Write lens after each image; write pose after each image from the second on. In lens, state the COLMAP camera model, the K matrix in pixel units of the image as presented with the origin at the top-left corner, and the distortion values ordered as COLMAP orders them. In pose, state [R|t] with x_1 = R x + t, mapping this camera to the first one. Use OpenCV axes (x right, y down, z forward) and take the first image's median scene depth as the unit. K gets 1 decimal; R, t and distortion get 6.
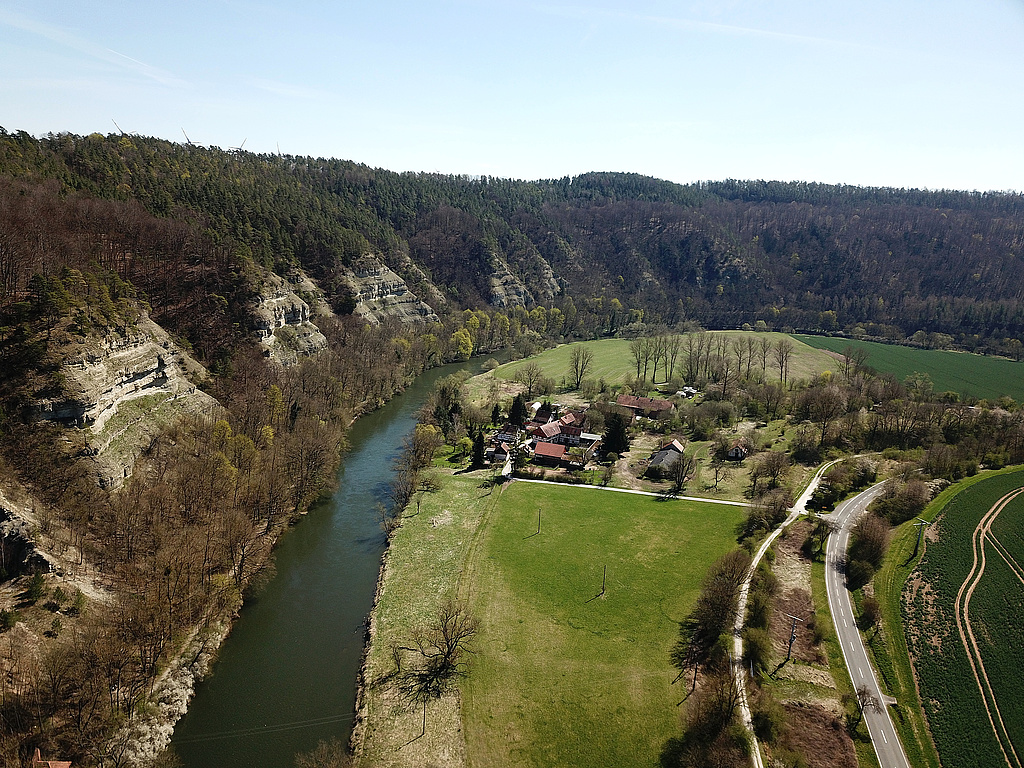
lens RADIAL K [[812.7, 0, 519.2], [0, 812.7, 385.7], [0, 0, 1]] dist [0.011172, 0.017022]
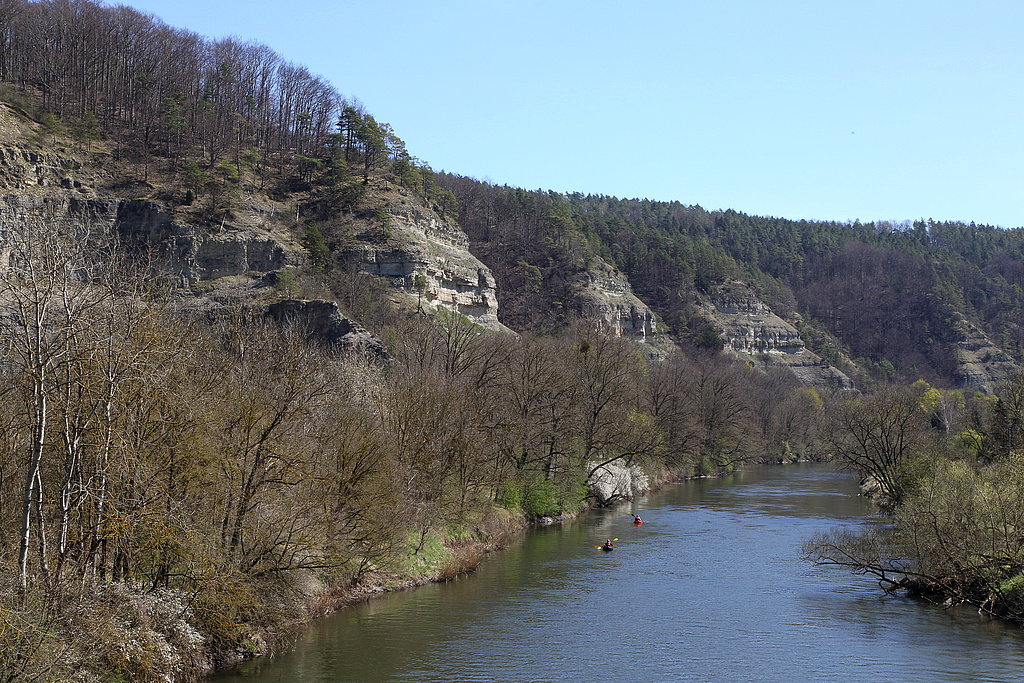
lens RADIAL K [[1569.5, 0, 502.5], [0, 1569.5, 339.2], [0, 0, 1]] dist [0.266835, 0.000000]
pose [[0.959971, -0.049419, -0.275706, -0.076357], [-0.021939, 0.968022, -0.249903, 0.331058], [0.279240, 0.245948, 0.928189, -0.157242]]
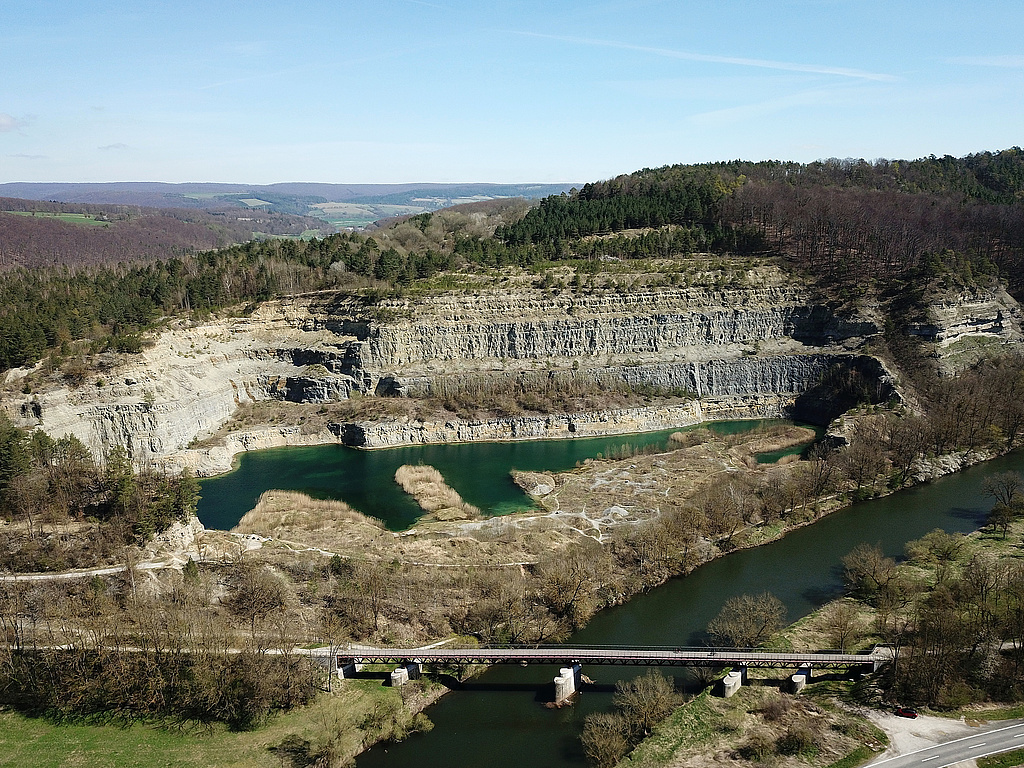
lens RADIAL K [[812.7, 0, 515.4], [0, 812.7, 384.4], [0, 0, 1]] dist [0.011172, 0.017022]
pose [[0.528801, 0.131447, -0.838505, 0.328540], [-0.142777, 0.987633, 0.064782, 0.117931], [0.836651, 0.085462, 0.541028, -0.475669]]
